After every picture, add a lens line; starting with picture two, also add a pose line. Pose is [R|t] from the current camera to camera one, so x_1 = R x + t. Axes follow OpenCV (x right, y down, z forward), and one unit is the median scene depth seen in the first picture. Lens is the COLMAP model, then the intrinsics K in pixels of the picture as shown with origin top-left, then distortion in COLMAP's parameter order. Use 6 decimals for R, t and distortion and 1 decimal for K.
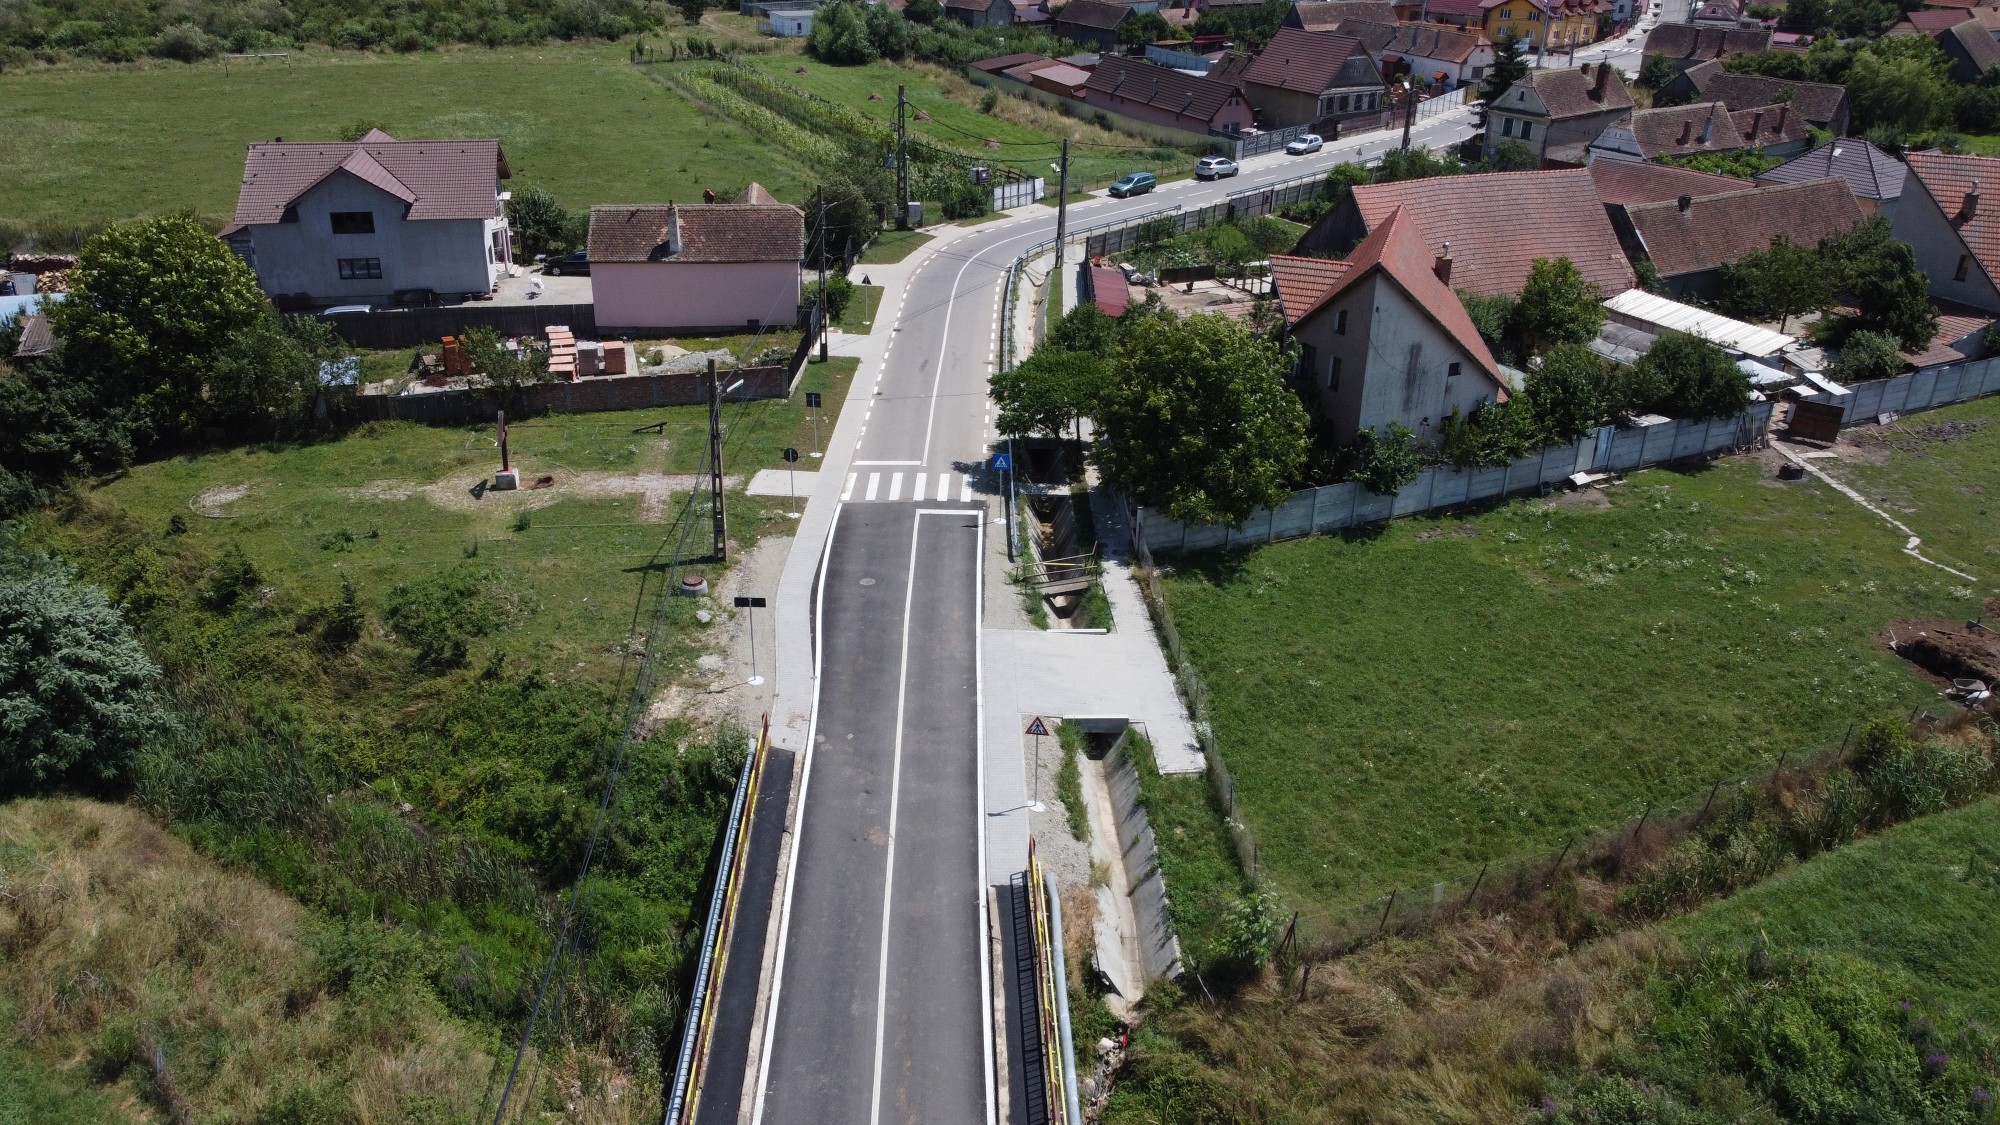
lens RADIAL K [[1479.0, 0, 1000.0], [0, 1479.0, 562.5], [0, 0, 1]] dist [0.000522, -0.001663]
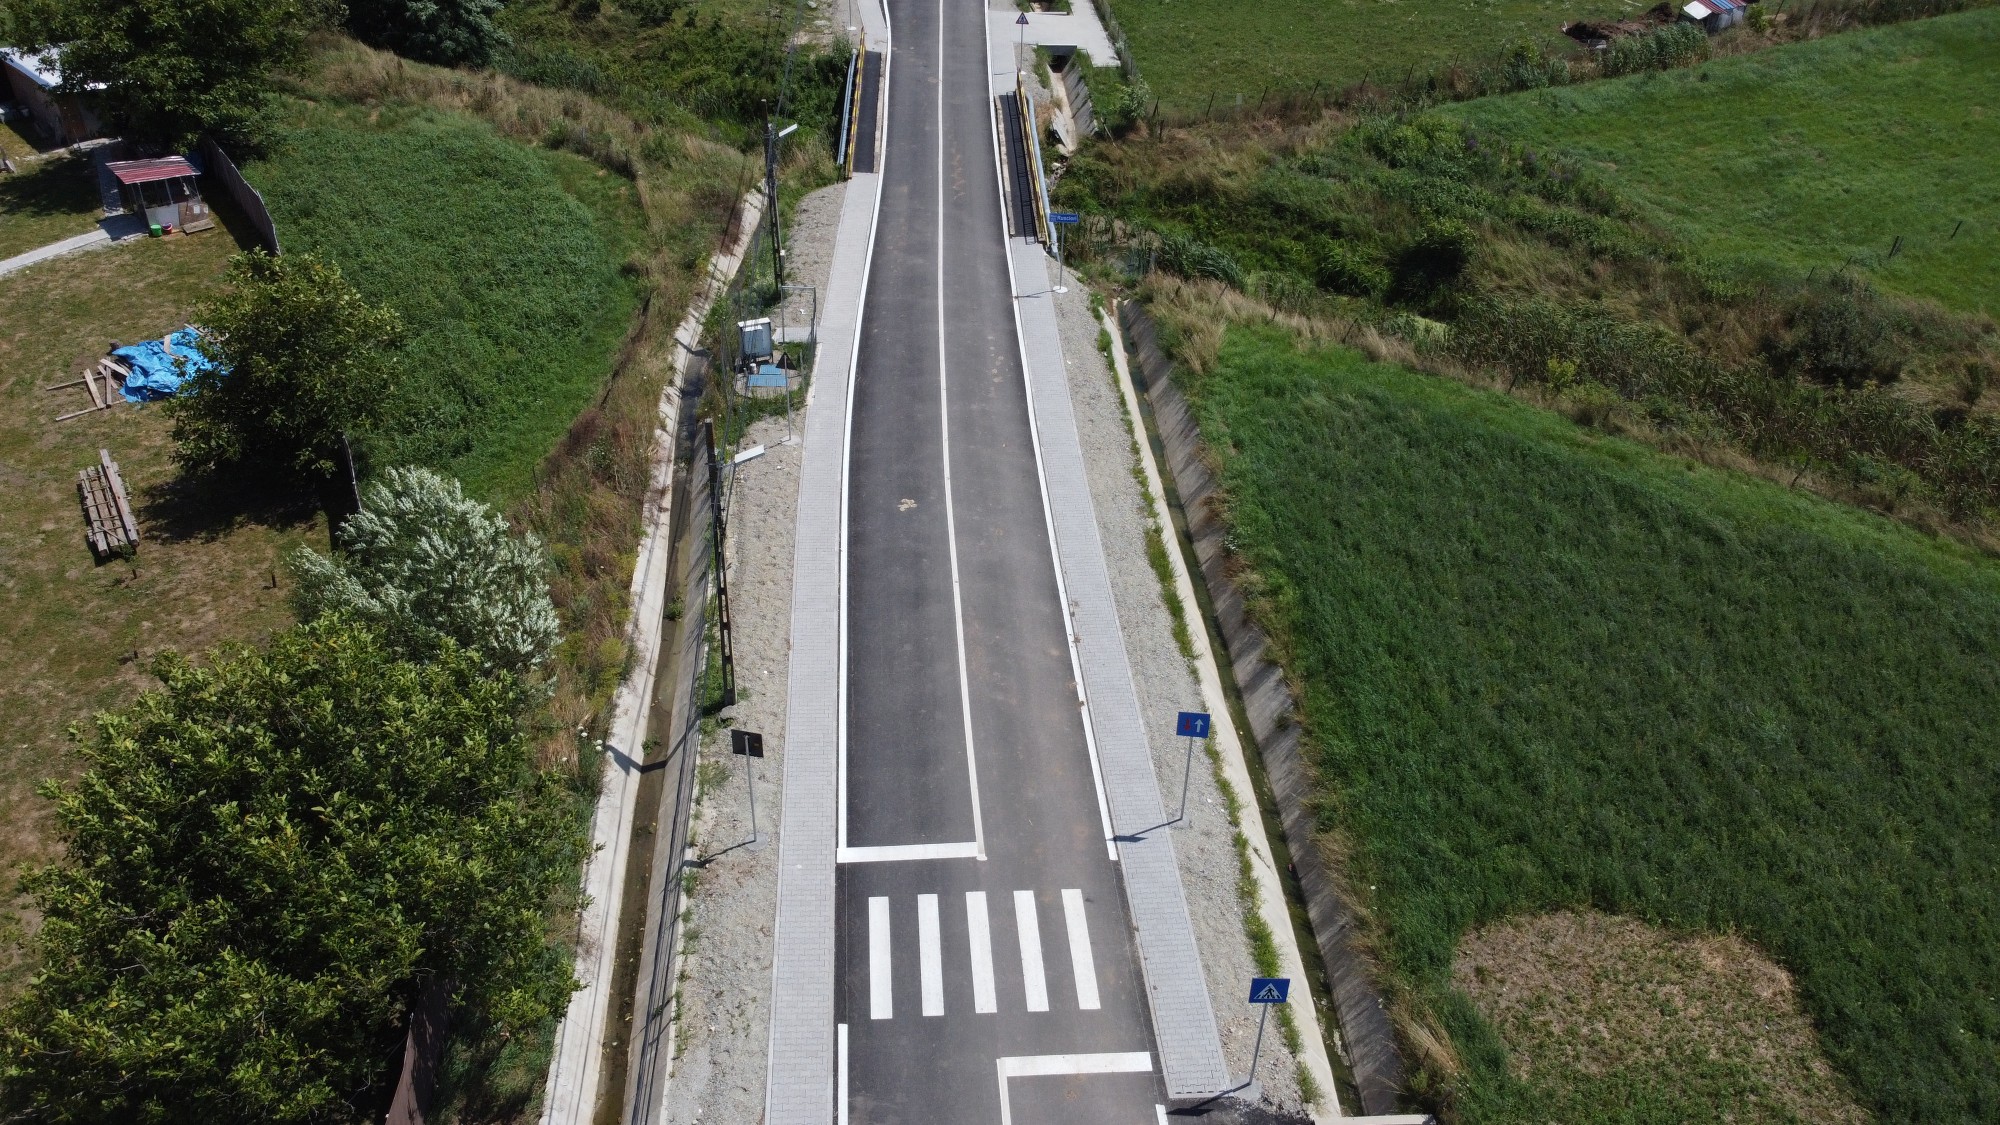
lens RADIAL K [[1479.0, 0, 1000.0], [0, 1479.0, 562.5], [0, 0, 1]] dist [0.000522, -0.001663]
pose [[0.999972, 0.001988, 0.007183, -0.011722], [-0.003319, 0.981716, 0.190321, 0.382893], [-0.006673, -0.190339, 0.981696, -0.796675]]
